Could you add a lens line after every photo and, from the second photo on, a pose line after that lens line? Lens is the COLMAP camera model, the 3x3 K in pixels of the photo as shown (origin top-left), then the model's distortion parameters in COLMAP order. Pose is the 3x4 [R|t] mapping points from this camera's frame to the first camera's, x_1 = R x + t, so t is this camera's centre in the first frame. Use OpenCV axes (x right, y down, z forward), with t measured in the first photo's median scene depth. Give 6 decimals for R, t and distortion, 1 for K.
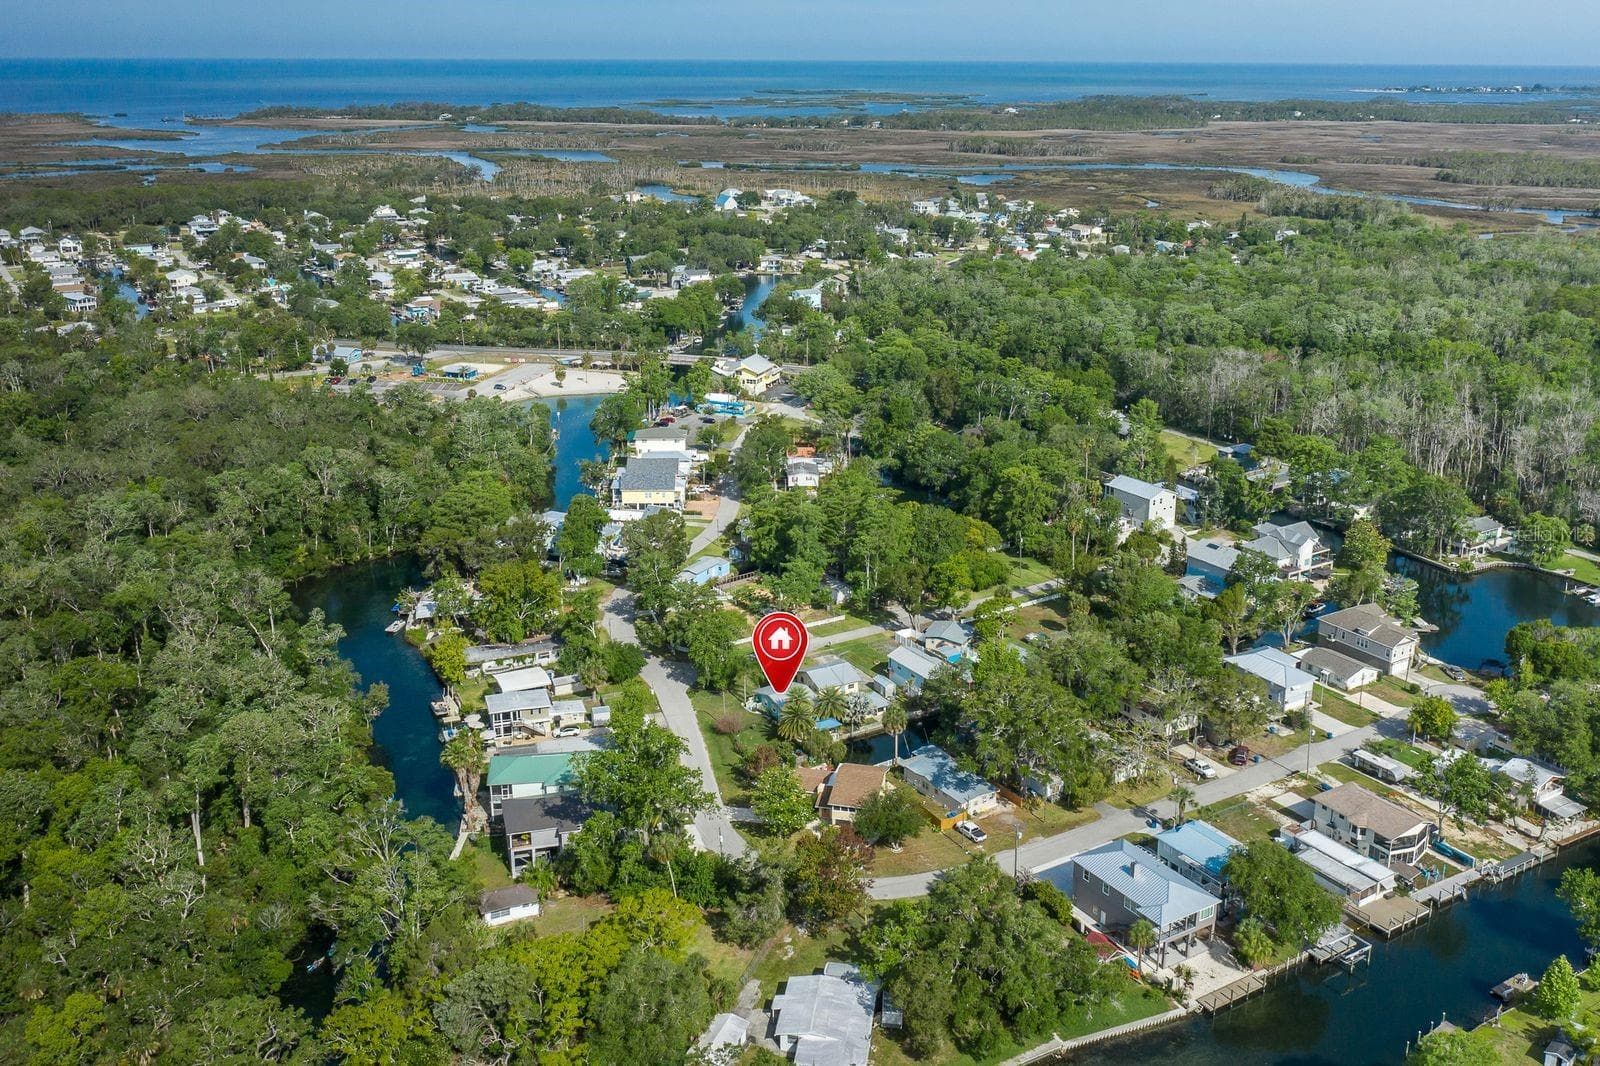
lens RADIAL K [[1391.5, 0, 766.3], [0, 1391.5, 533.3], [0, 0, 1]] dist [-0.011420, 0.005048]
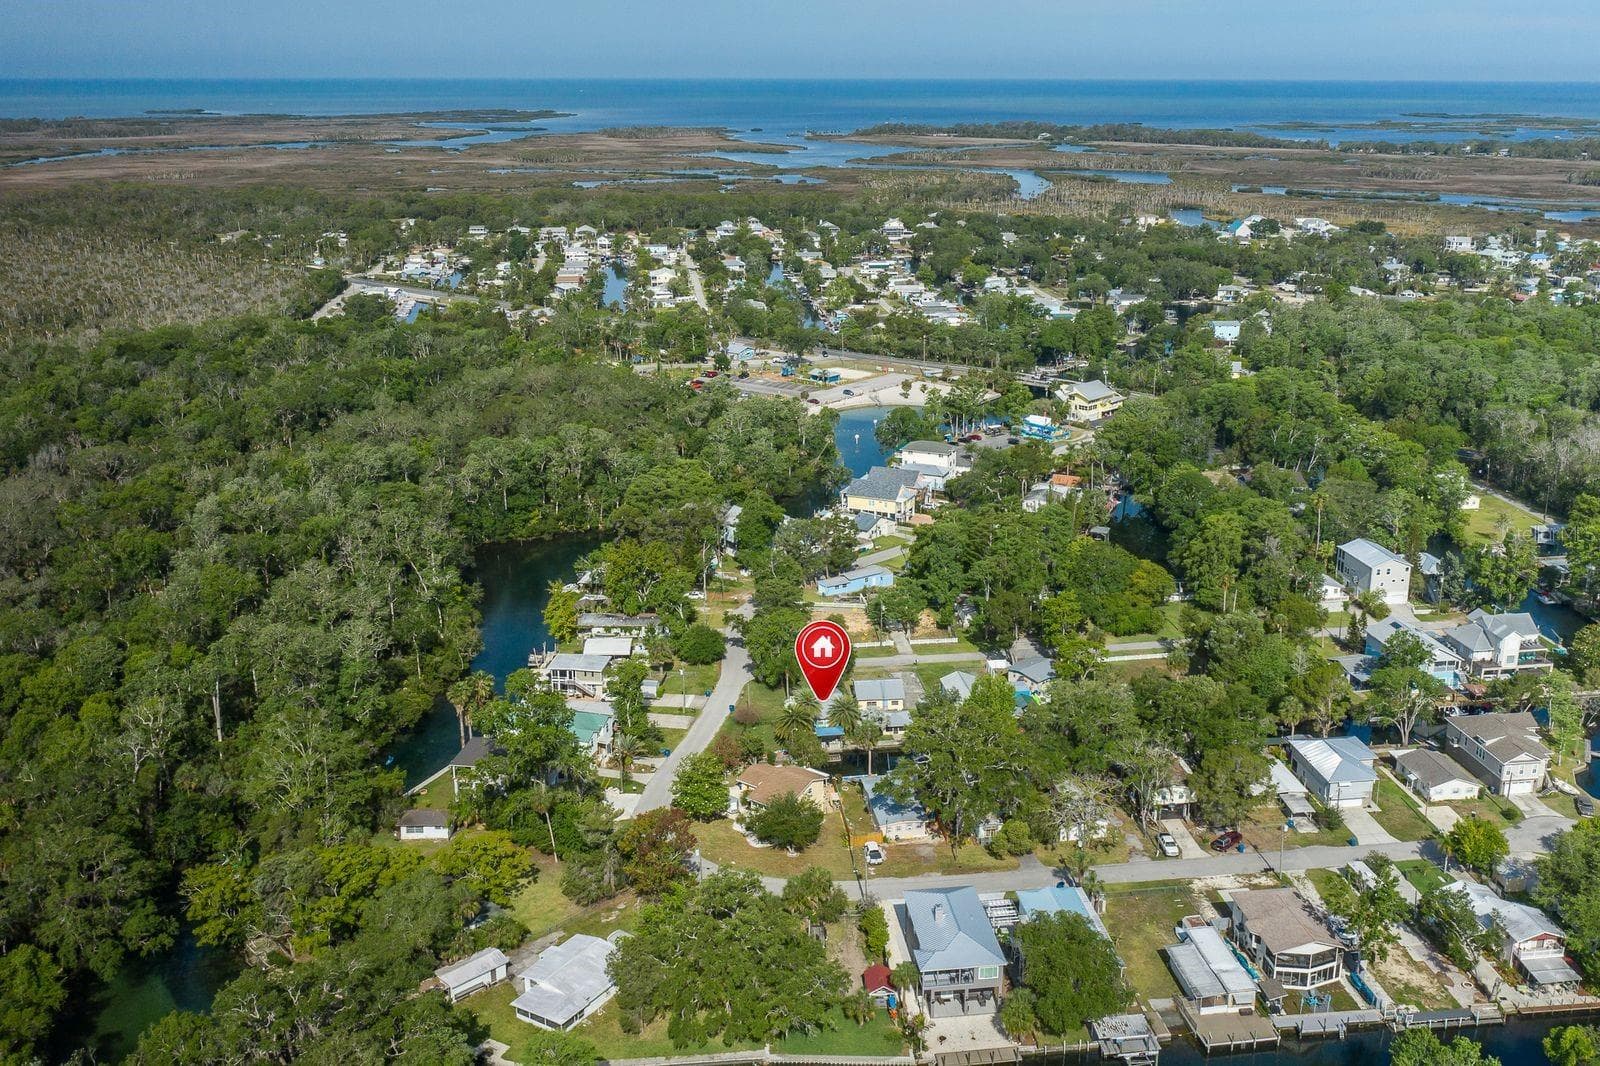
lens RADIAL K [[1391.5, 0, 766.3], [0, 1391.5, 533.3], [0, 0, 1]] dist [-0.011420, 0.005048]
pose [[0.919482, 0.120826, -0.374105, 0.282350], [-0.125704, 0.992002, 0.011433, -0.008789], [0.372494, 0.036514, 0.927316, 0.030675]]
